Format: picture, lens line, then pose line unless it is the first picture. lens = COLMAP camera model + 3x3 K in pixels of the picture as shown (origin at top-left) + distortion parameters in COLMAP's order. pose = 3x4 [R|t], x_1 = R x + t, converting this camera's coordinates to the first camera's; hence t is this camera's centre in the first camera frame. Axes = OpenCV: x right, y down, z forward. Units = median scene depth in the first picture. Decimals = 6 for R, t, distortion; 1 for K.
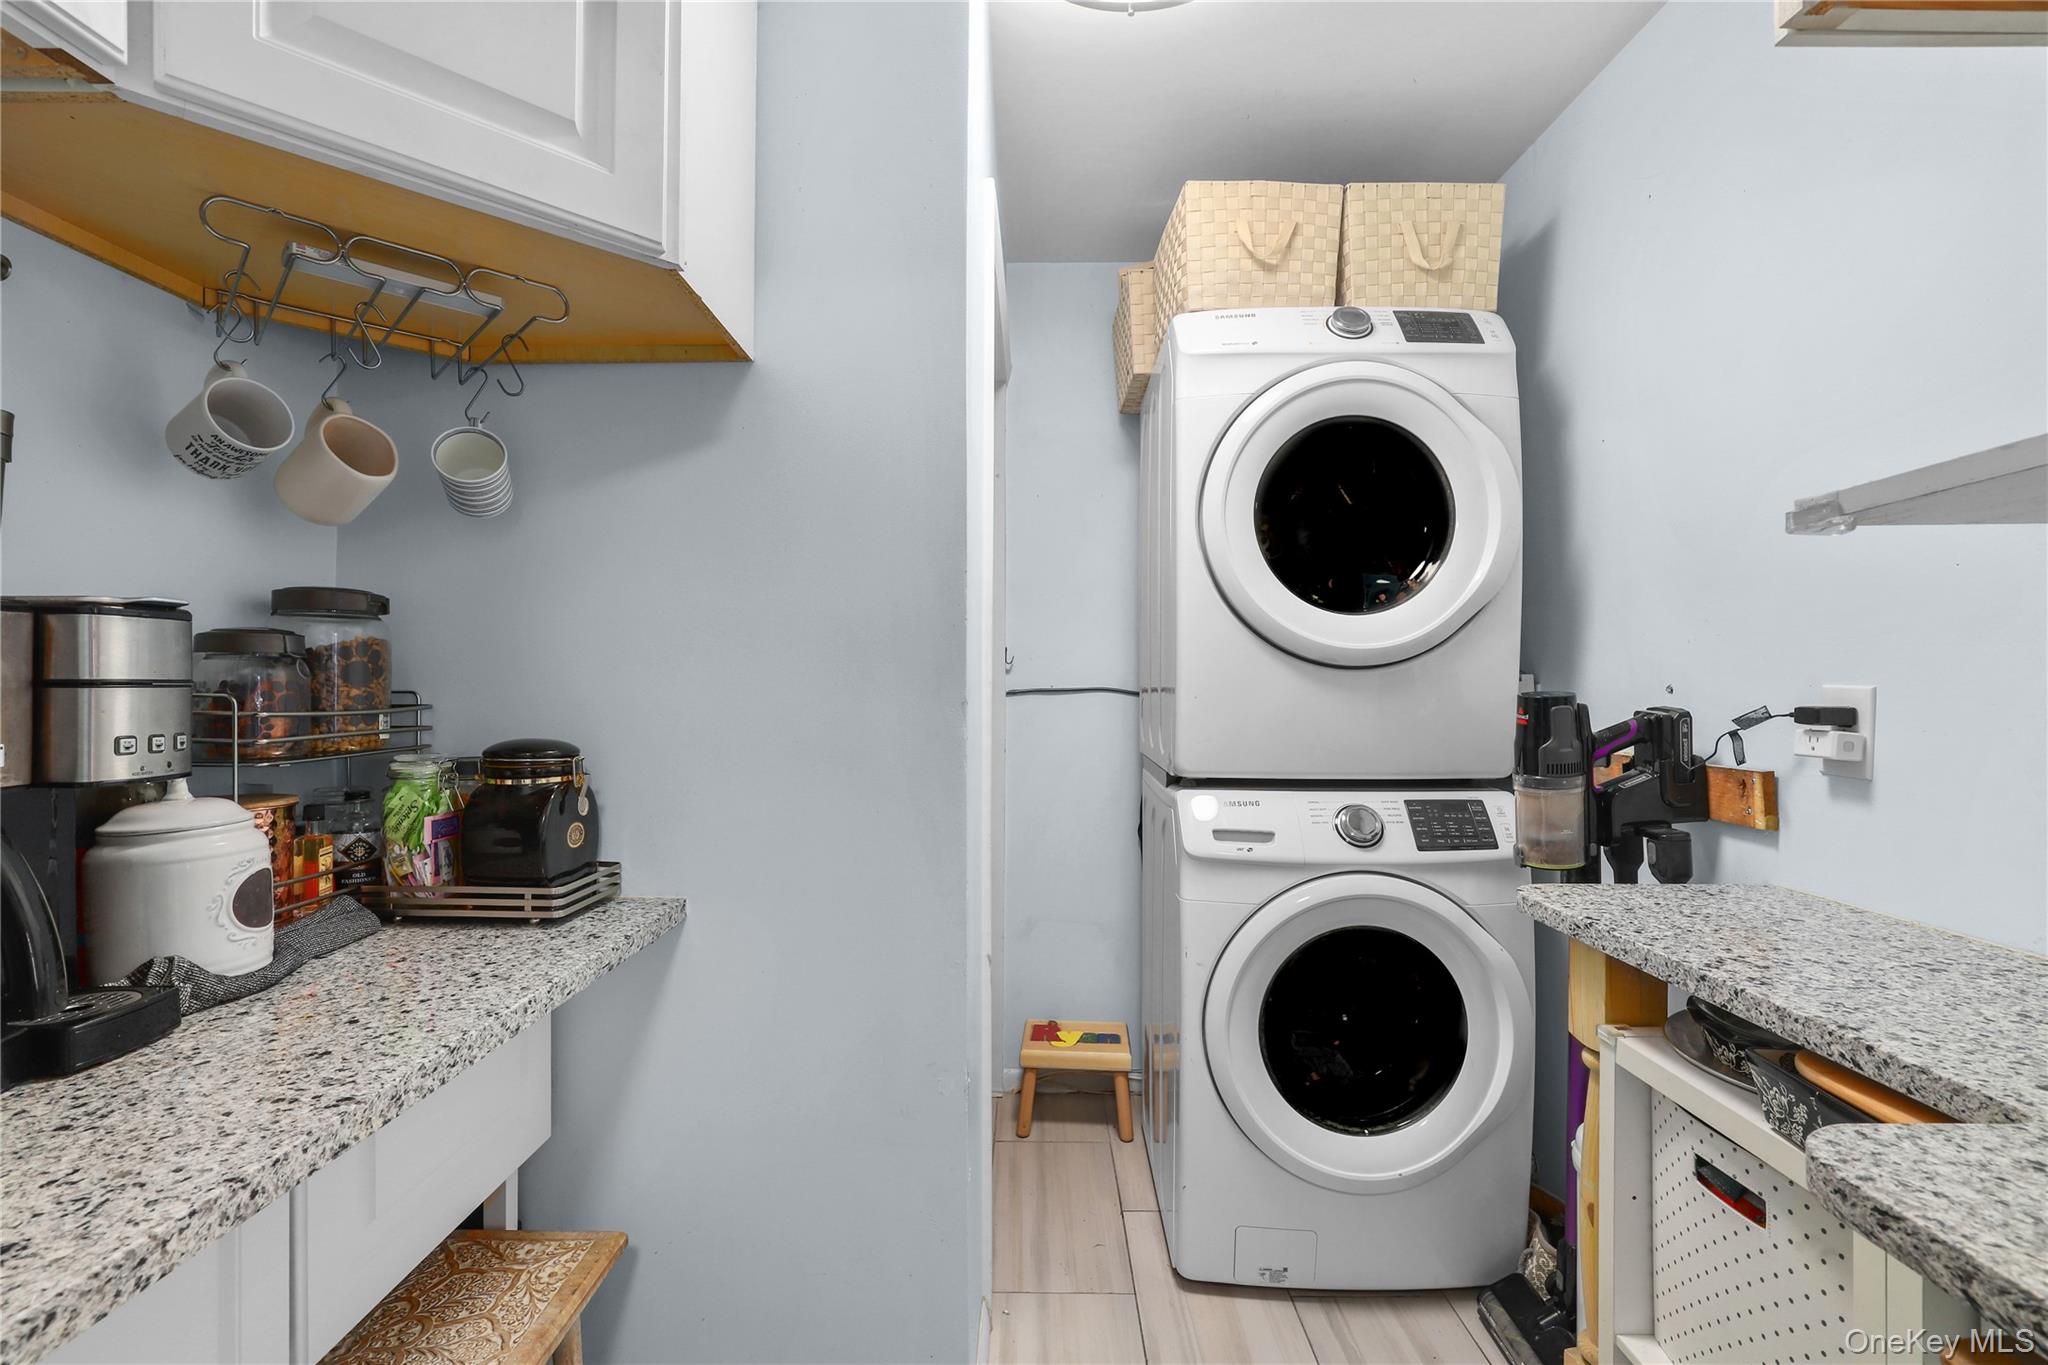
lens RADIAL K [[949.5, 0, 1016.2], [0, 949.5, 678.8], [0, 0, 1]] dist [-0.019899, 0.006867]
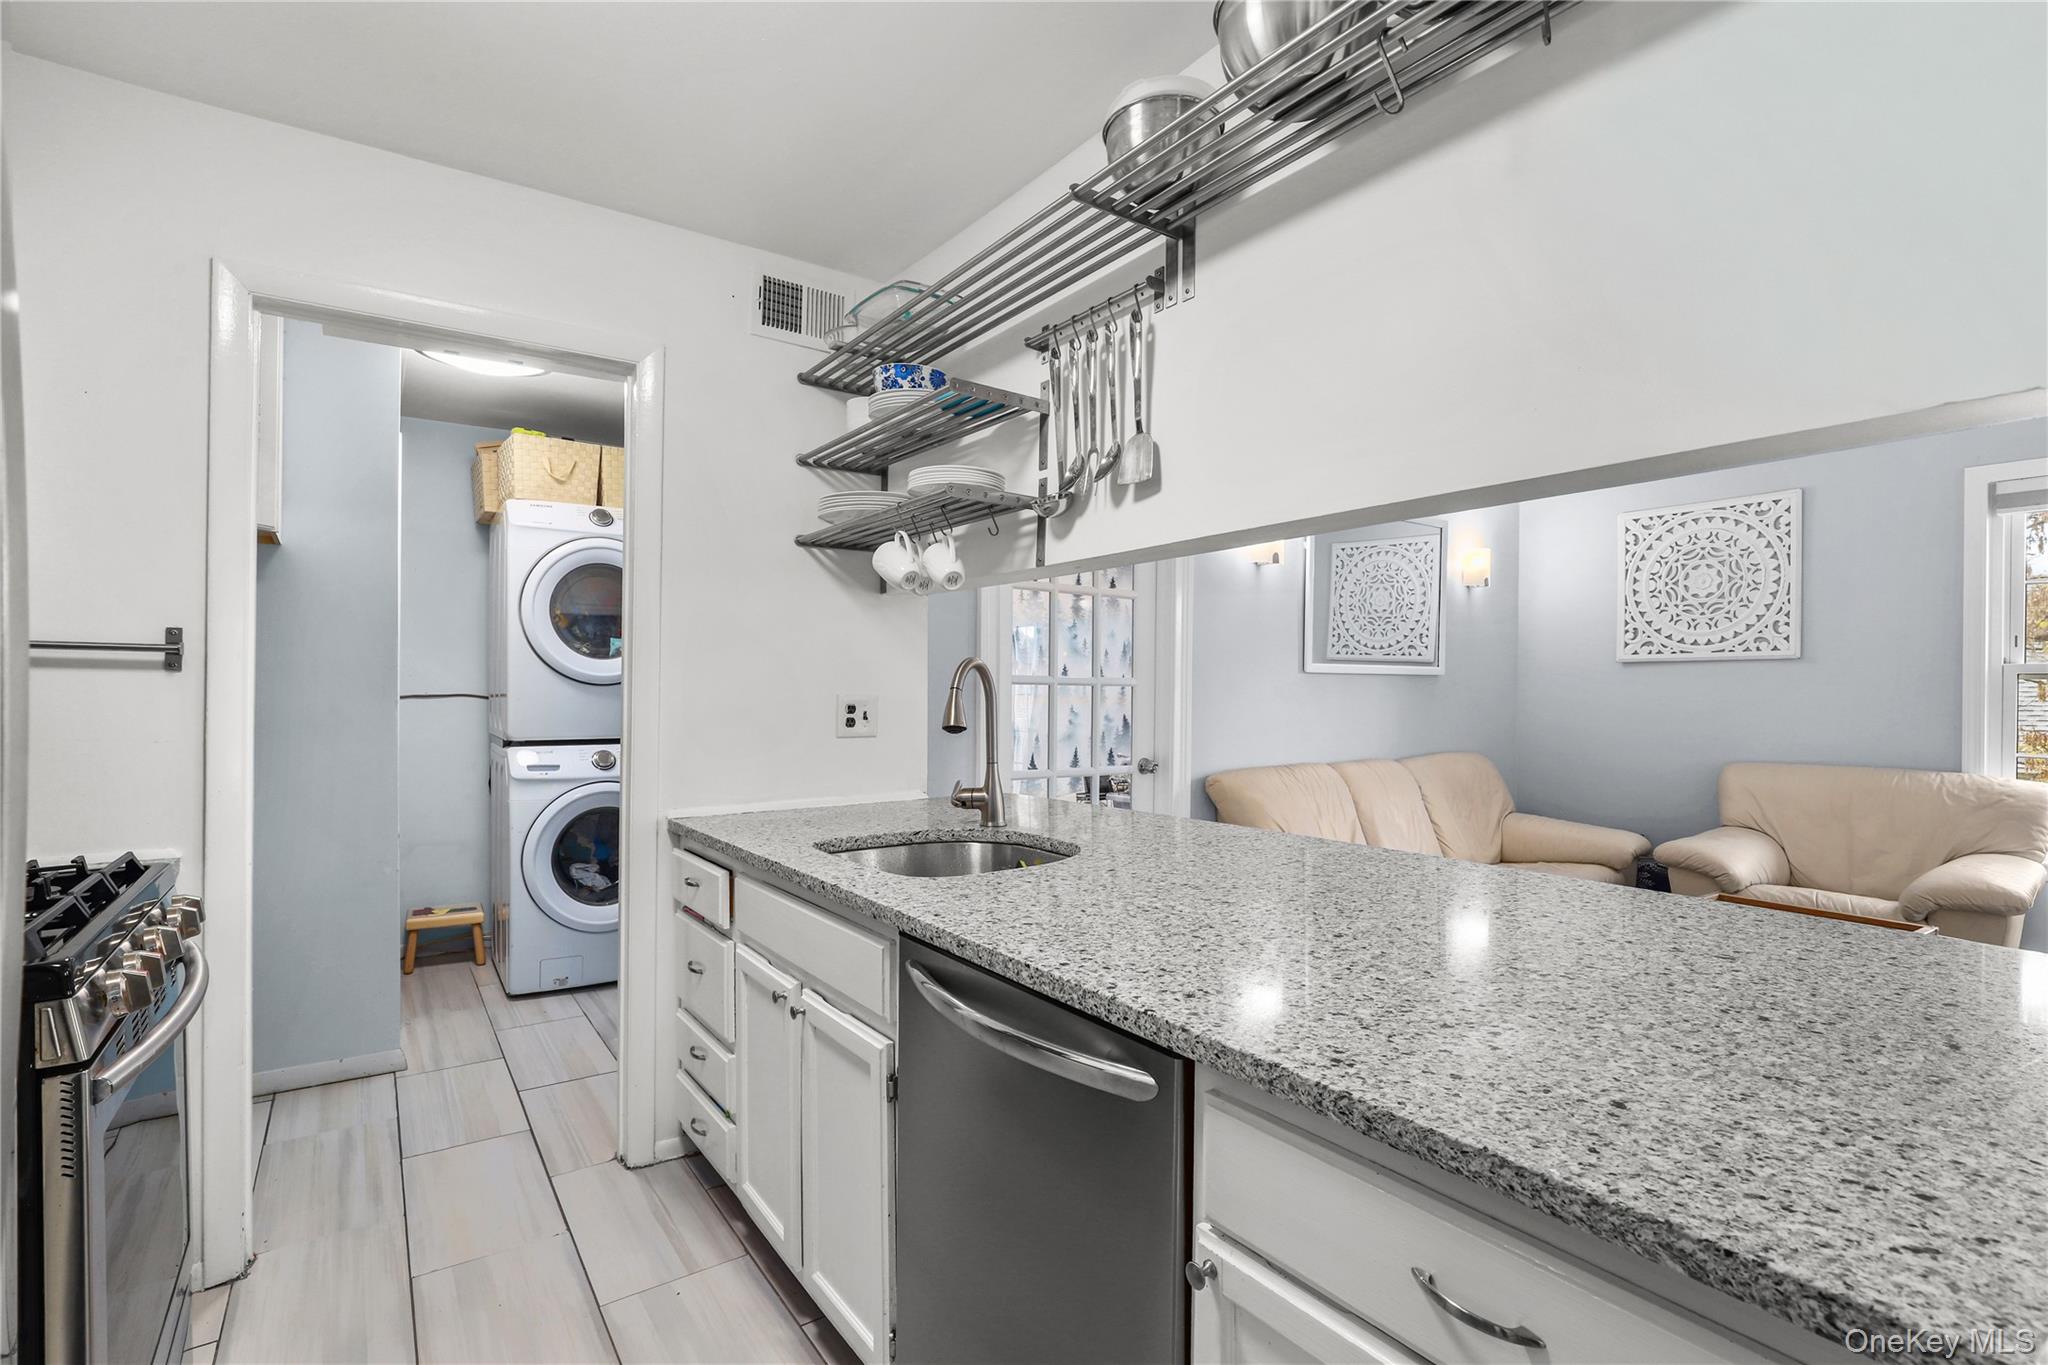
lens RADIAL K [[949.5, 0, 1017.7], [0, 949.5, 692.4], [0, 0, 1]] dist [-0.019899, 0.006867]
pose [[0.809449, -0.001873, 0.587187, -0.119853], [-0.000459, 0.999993, 0.003823, -0.002645], [-0.587189, -0.003364, 0.809443, -1.165788]]
